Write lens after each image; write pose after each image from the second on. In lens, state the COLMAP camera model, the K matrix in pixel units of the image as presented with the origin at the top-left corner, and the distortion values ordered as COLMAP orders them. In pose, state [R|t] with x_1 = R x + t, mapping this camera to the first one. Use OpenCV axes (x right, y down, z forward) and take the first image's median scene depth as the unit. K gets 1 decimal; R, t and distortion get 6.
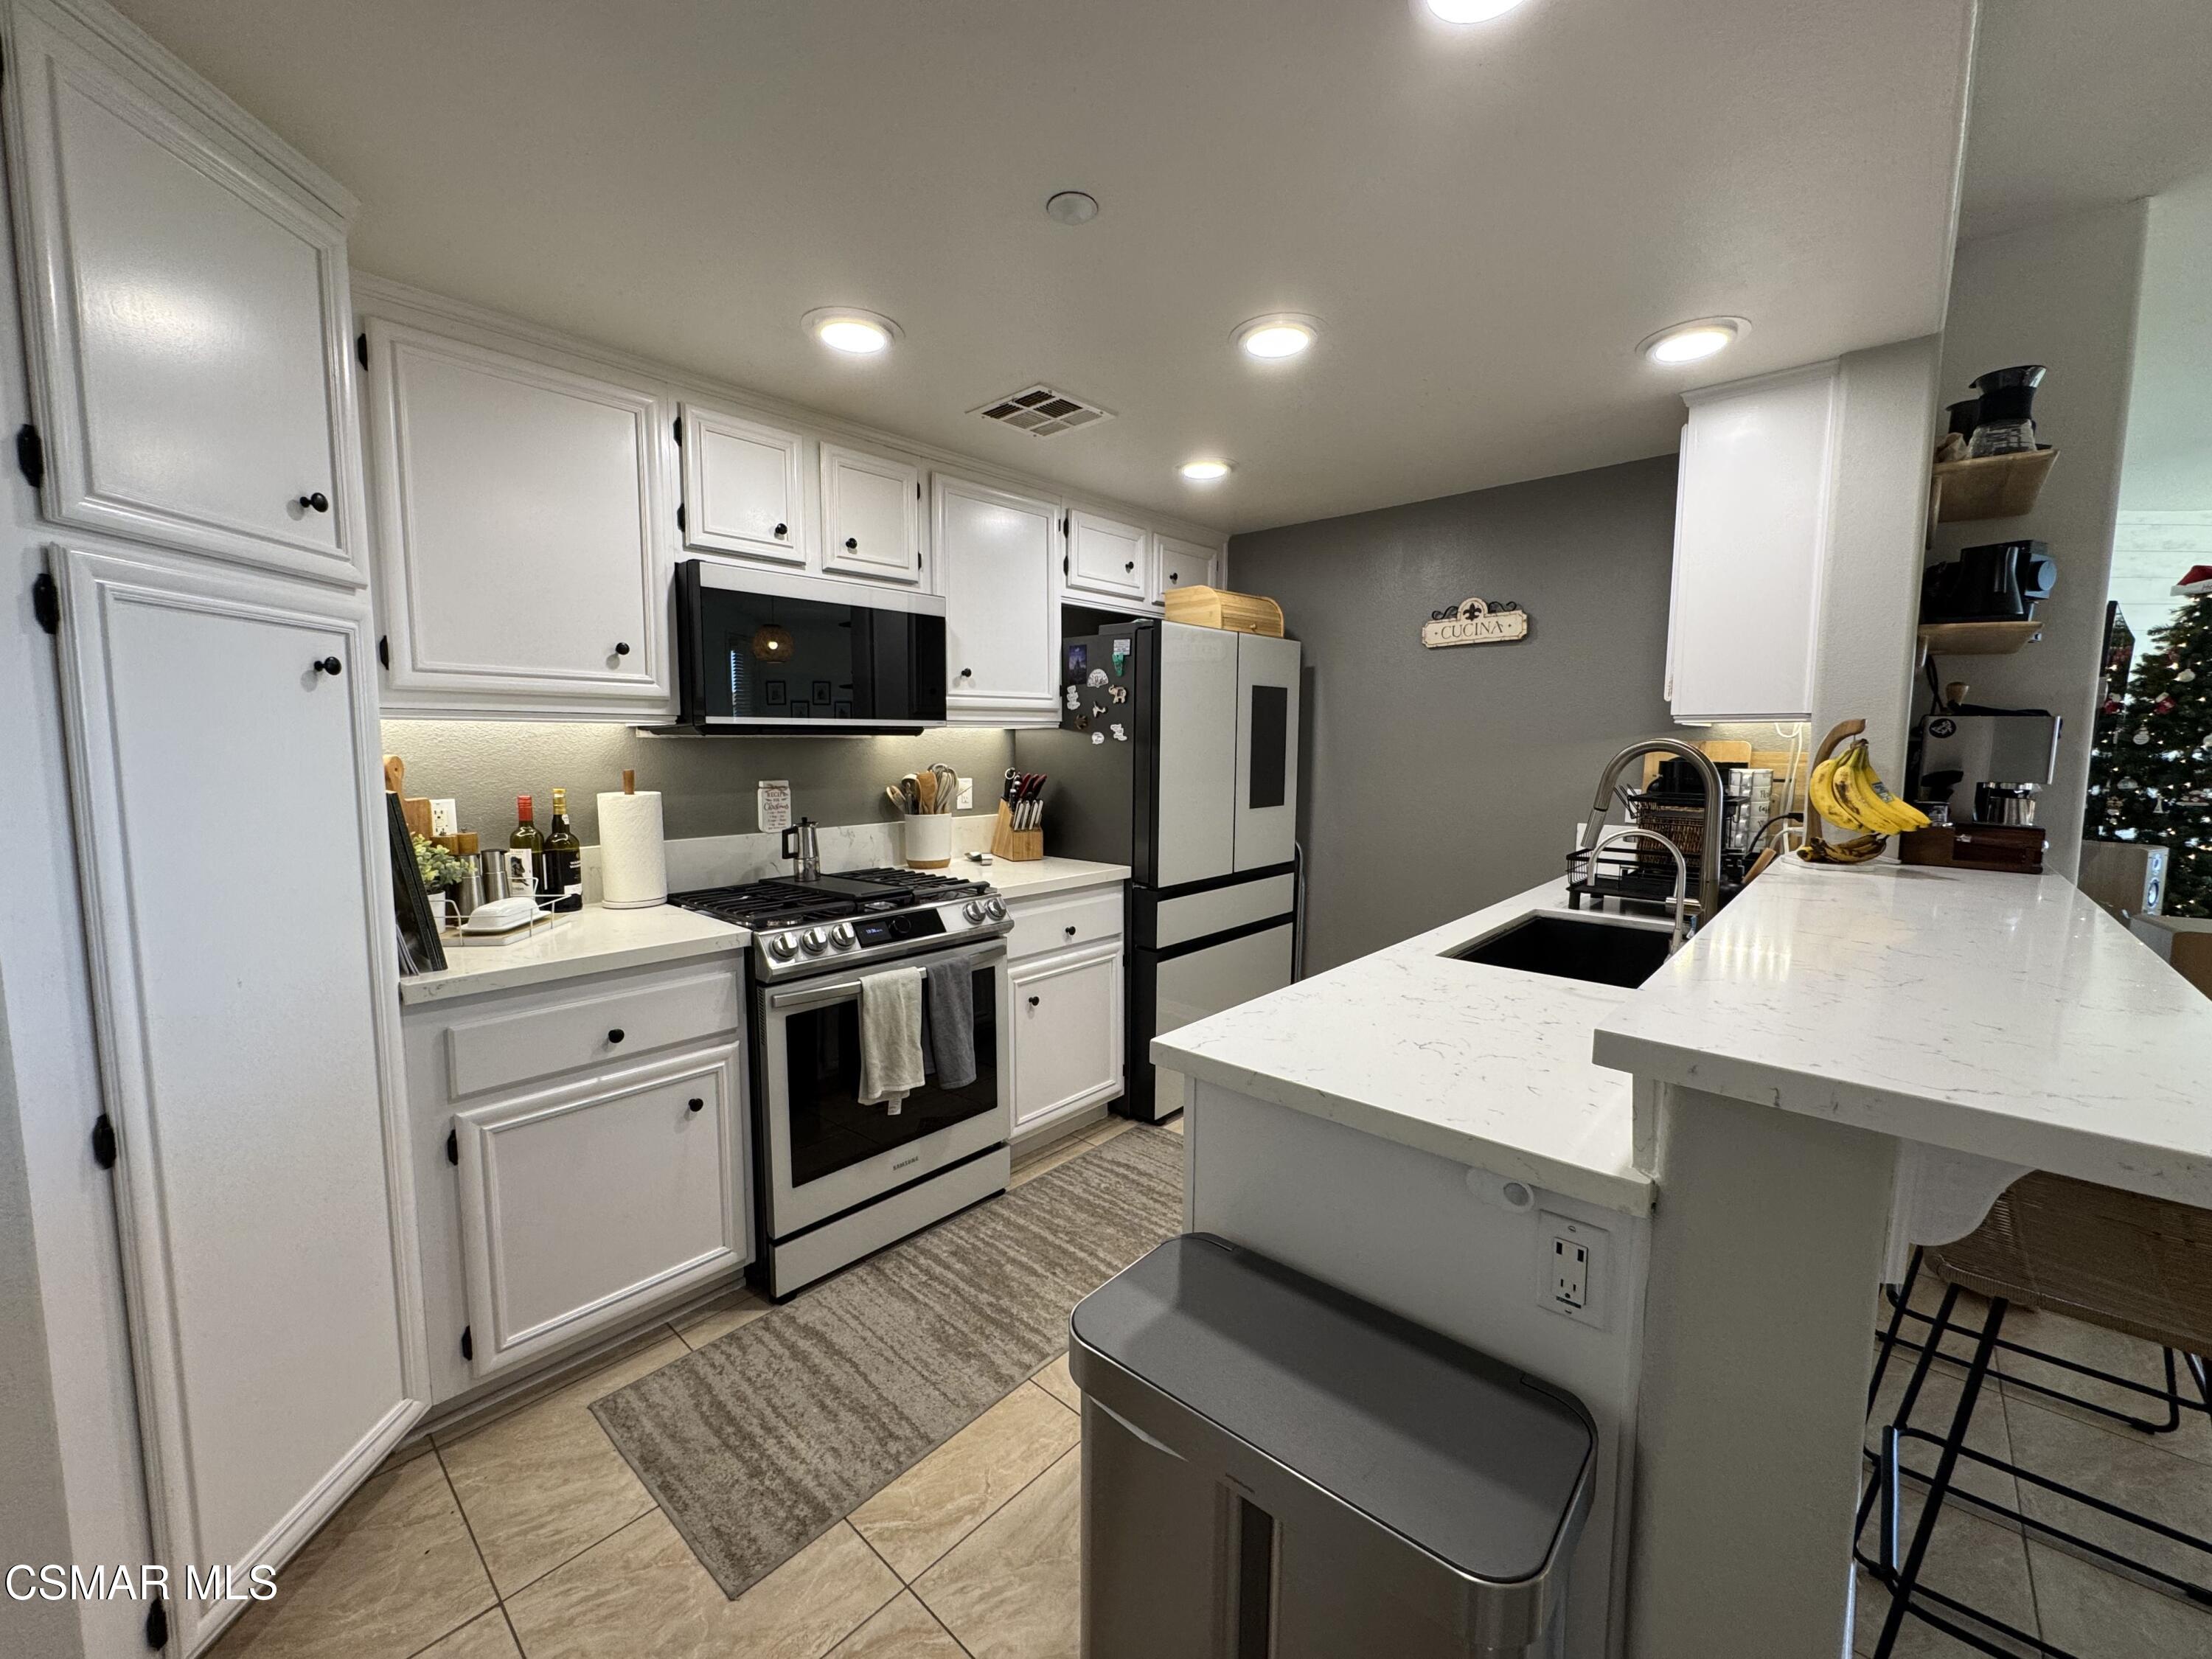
lens RADIAL K [[882.1, 0, 1100.9], [0, 882.1, 825.2], [0, 0, 1]] dist [-0.002809, 0.000592]
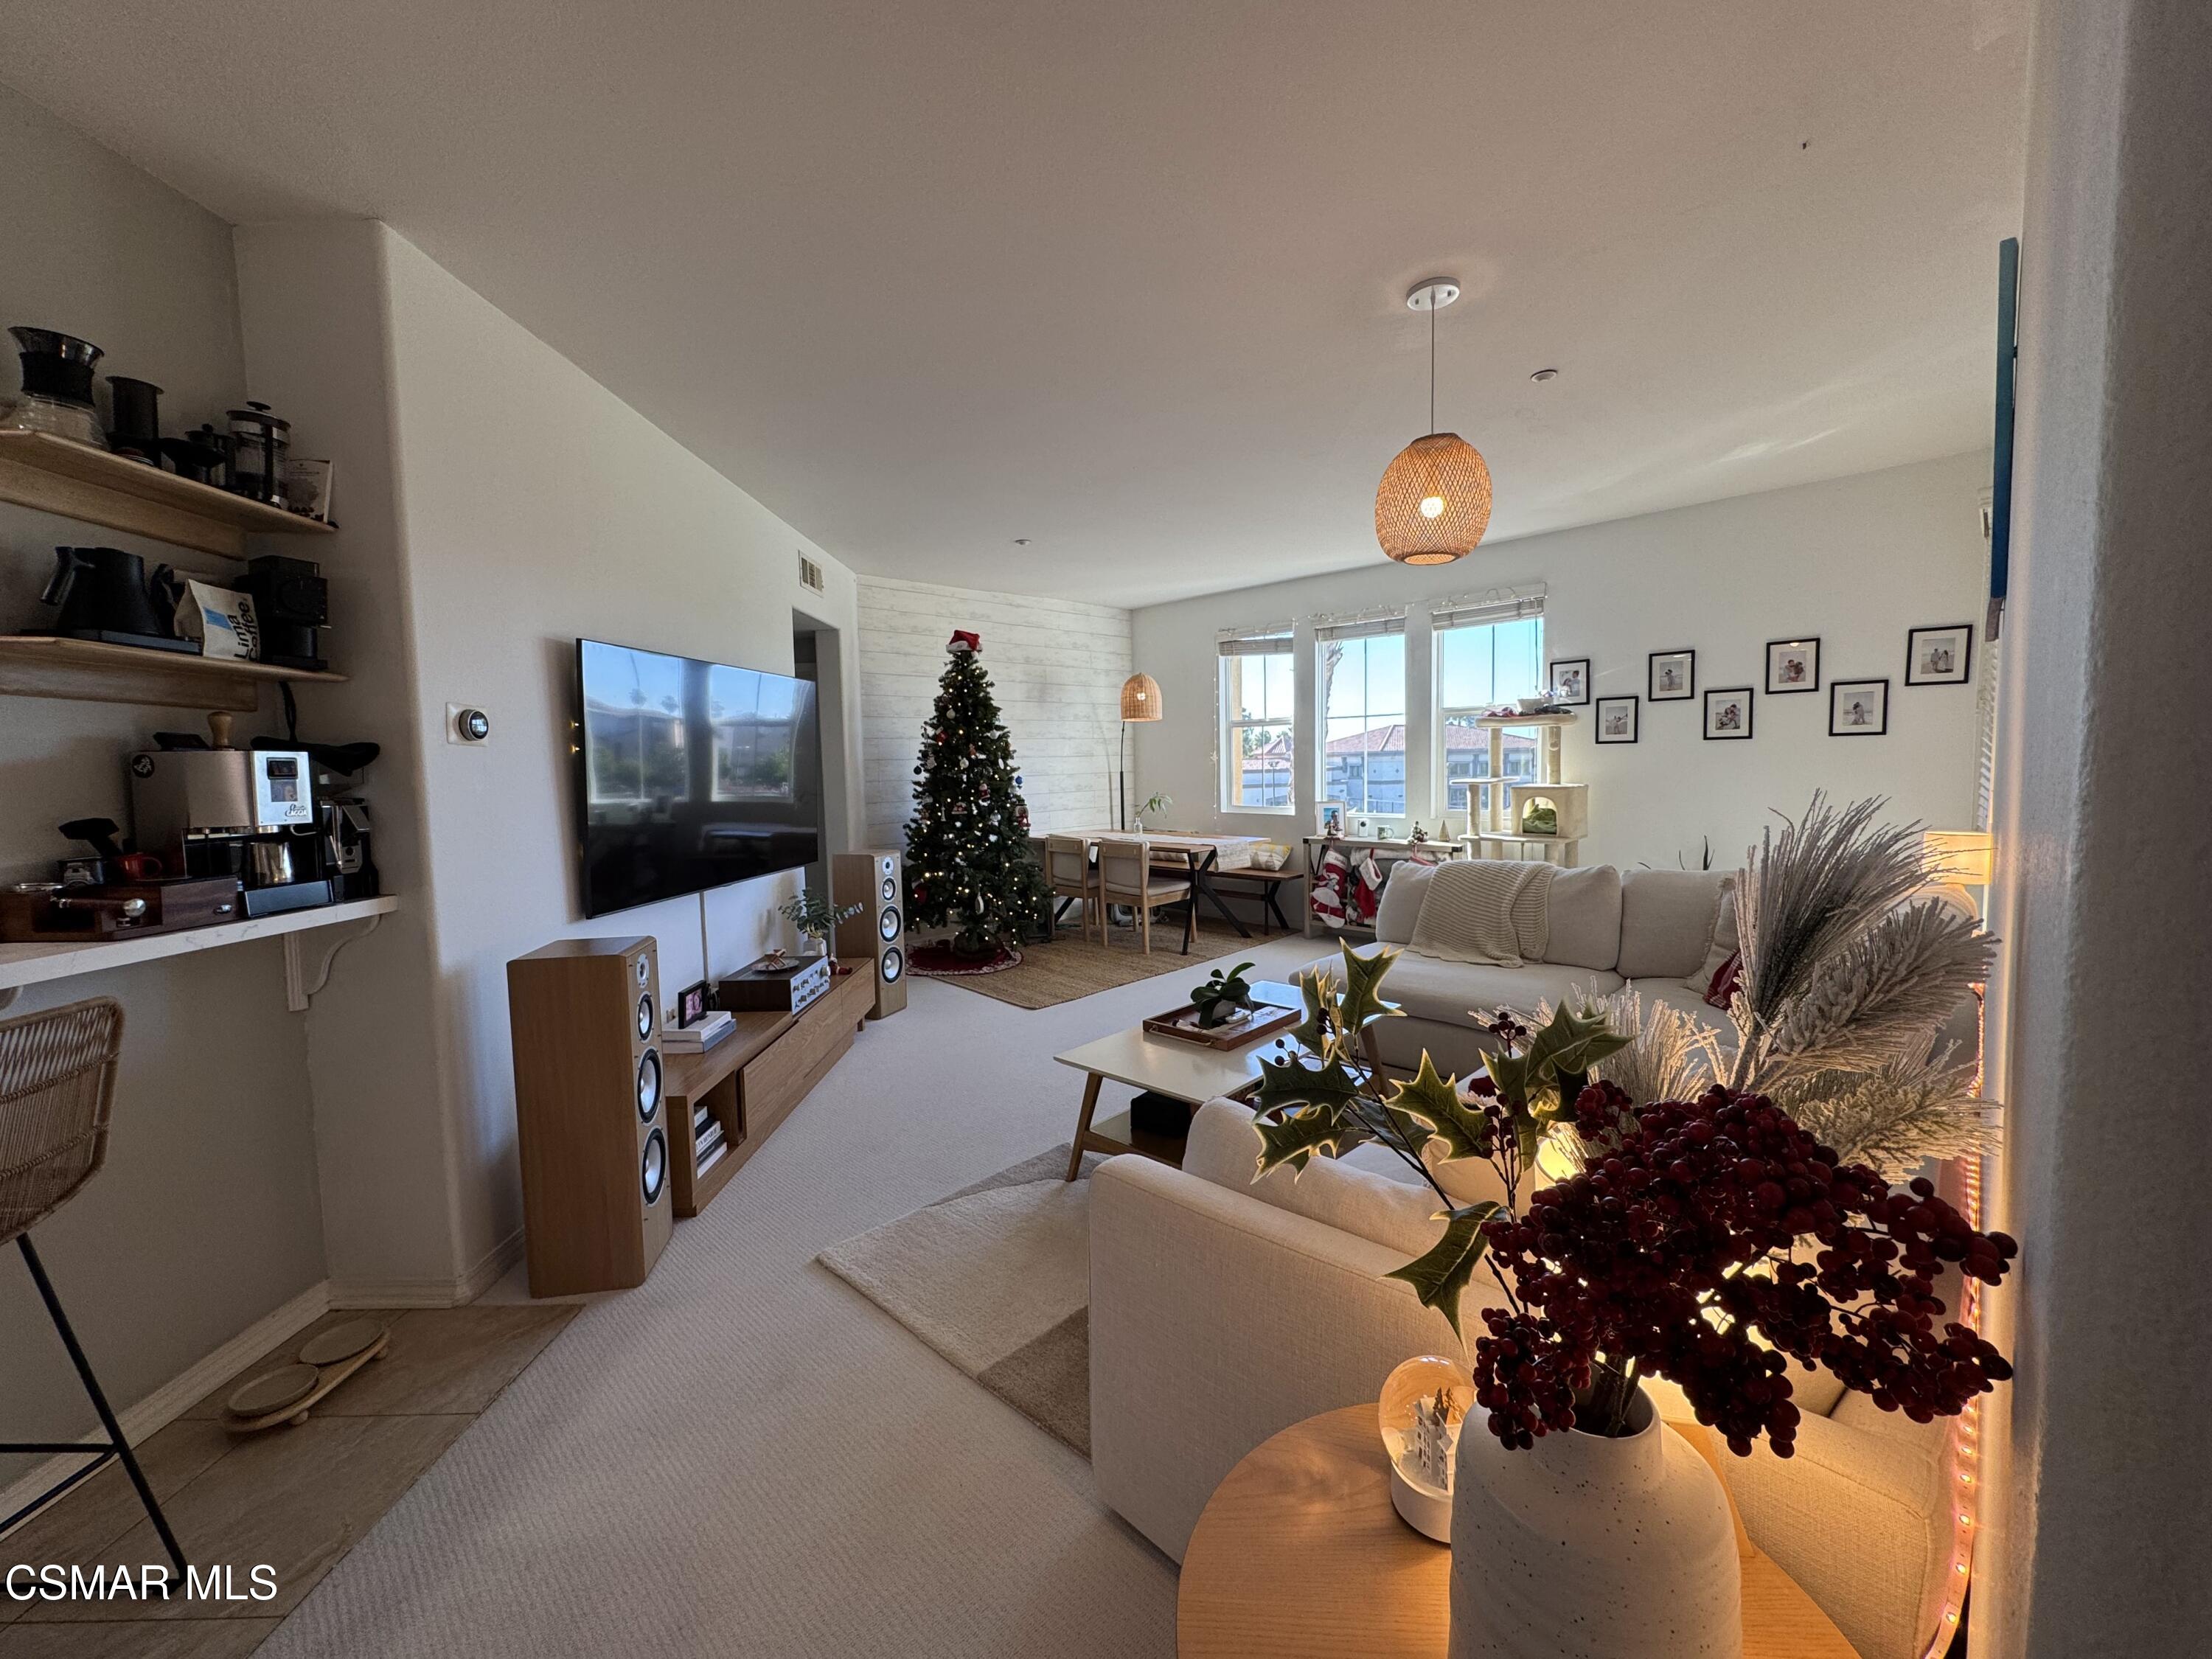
lens RADIAL K [[882.1, 0, 1103.4], [0, 882.1, 829.7], [0, 0, 1]] dist [-0.002809, 0.000592]
pose [[0.742176, -0.070067, 0.666532, 0.993758], [0.090034, 0.995929, 0.004441, 0.026581], [-0.664130, 0.056714, 0.745463, -0.200623]]
